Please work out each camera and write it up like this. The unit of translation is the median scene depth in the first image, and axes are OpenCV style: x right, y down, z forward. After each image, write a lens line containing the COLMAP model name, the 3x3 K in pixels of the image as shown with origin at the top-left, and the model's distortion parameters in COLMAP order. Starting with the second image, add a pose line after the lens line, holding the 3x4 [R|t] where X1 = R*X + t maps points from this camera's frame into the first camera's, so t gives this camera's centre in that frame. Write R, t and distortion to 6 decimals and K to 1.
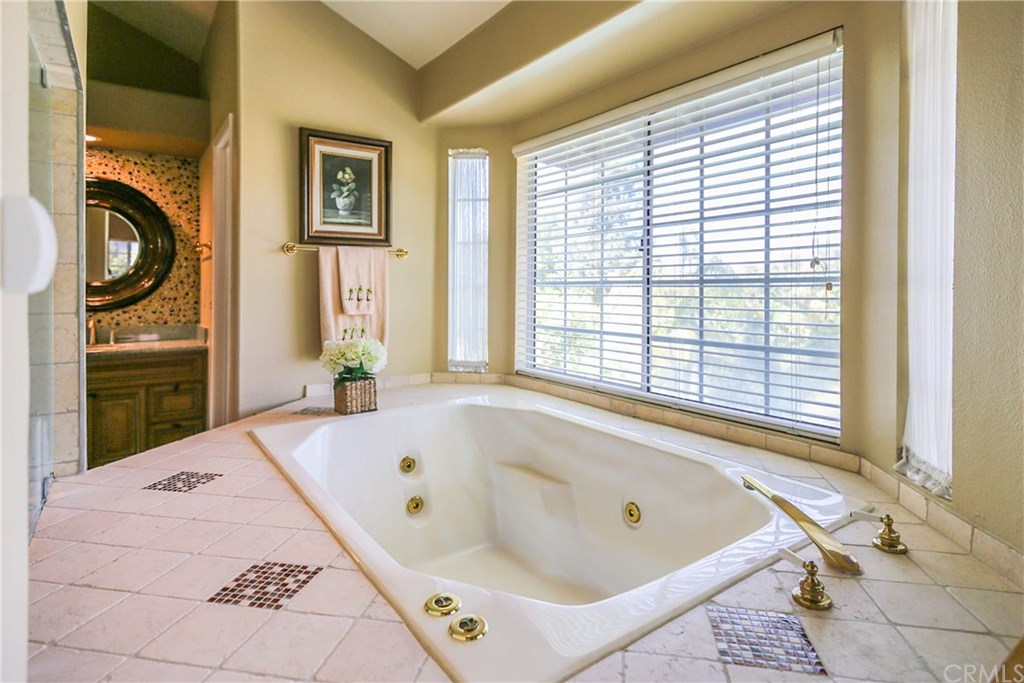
lens RADIAL K [[539.4, 0, 500.8], [0, 539.4, 294.1], [0, 0, 1]] dist [0.014547, -0.000271]
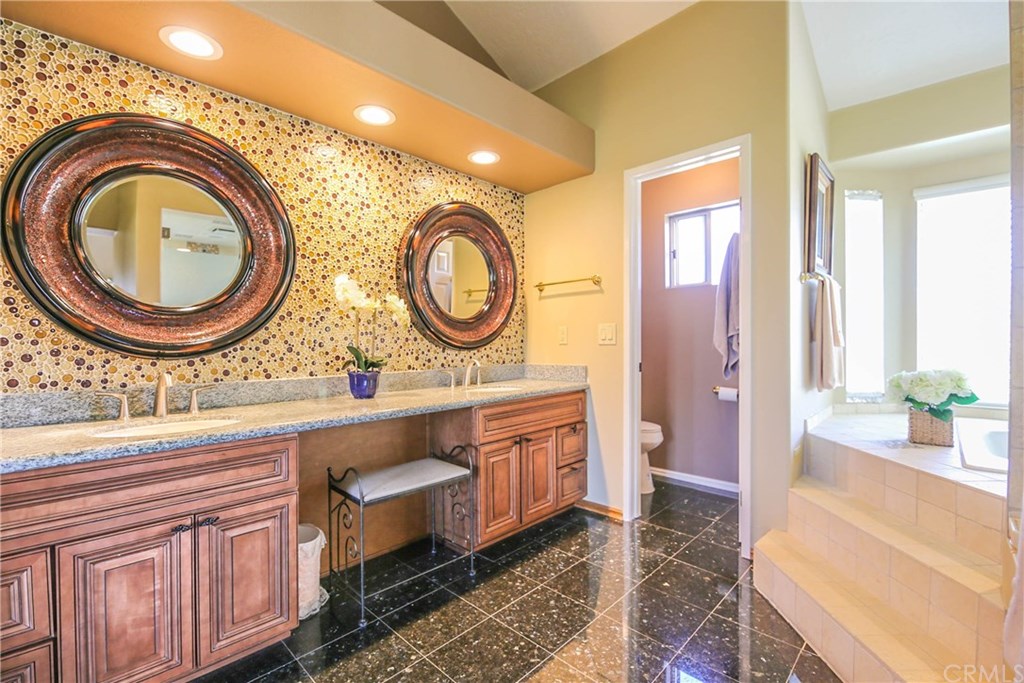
lens RADIAL K [[452.3, 0, 512.4], [0, 452.3, 341.0], [0, 0, 1]] dist [-0.004033, -0.002183]
pose [[0.984833, -0.005480, 0.173417, -0.779254], [0.007312, 0.999924, -0.009931, 0.024665], [-0.173349, 0.011048, 0.984798, 0.224113]]
